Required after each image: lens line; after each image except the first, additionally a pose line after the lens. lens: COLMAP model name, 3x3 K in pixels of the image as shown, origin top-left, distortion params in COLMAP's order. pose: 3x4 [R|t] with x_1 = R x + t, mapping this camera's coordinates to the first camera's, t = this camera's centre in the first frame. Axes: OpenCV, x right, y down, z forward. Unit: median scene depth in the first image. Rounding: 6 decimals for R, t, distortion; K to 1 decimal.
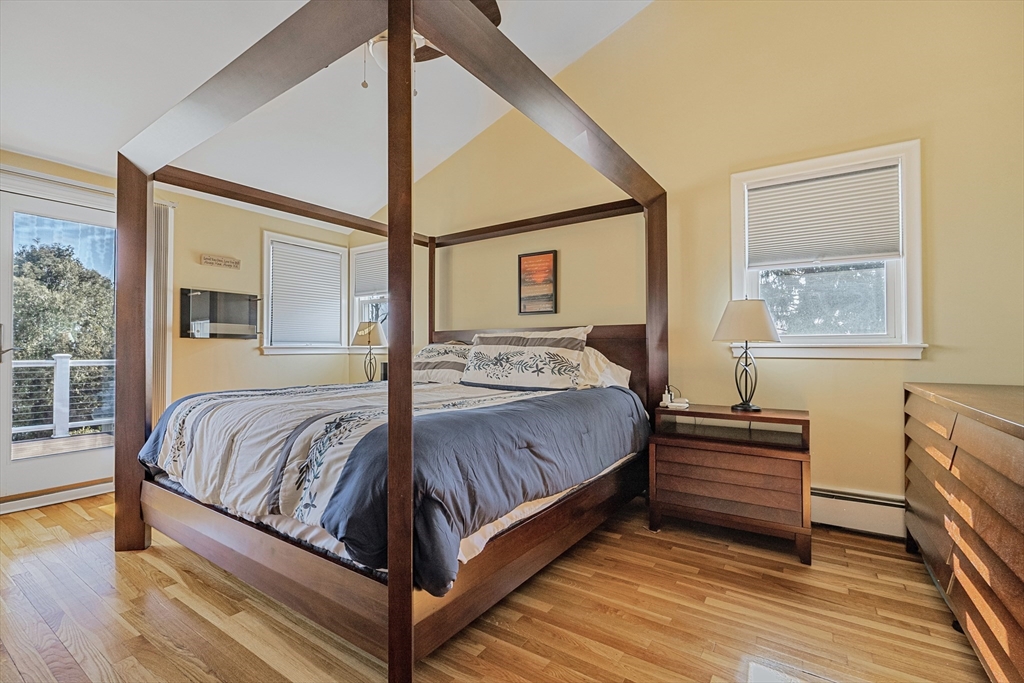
lens RADIAL K [[456.6, 0, 514.2], [0, 456.6, 342.2], [0, 0, 1]] dist [0.000063, 0.001653]
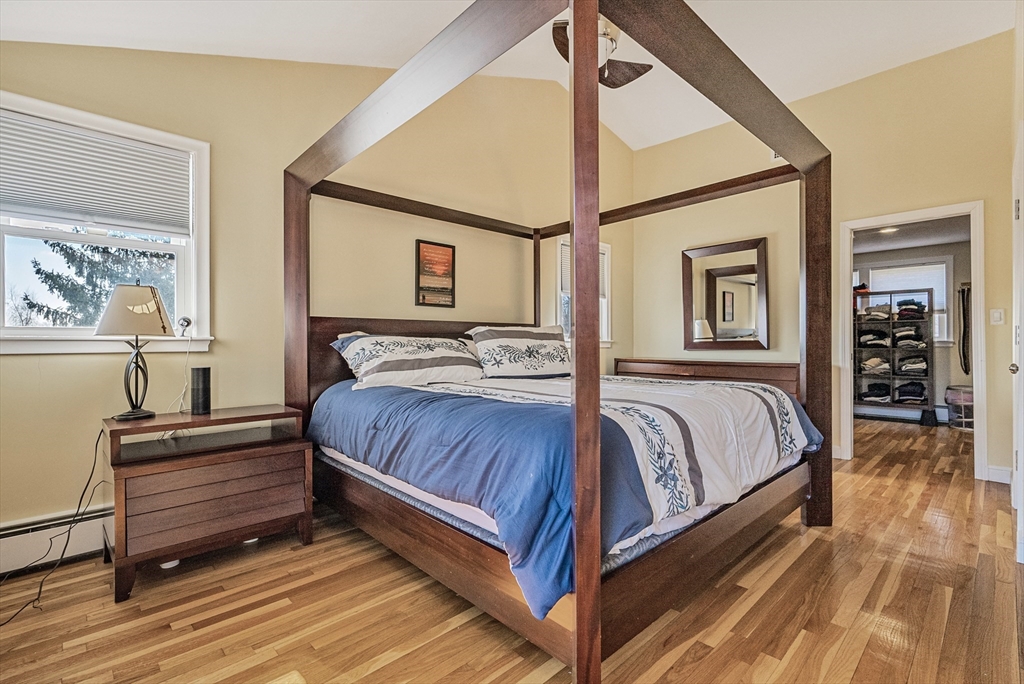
lens RADIAL K [[456.6, 0, 516.3], [0, 456.6, 343.8], [0, 0, 1]] dist [0.000063, 0.001653]
pose [[0.224974, -0.001207, 0.974364, -0.871436], [-0.012303, 0.999916, 0.004080, 0.011280], [-0.974287, -0.012906, 0.224940, 0.630228]]
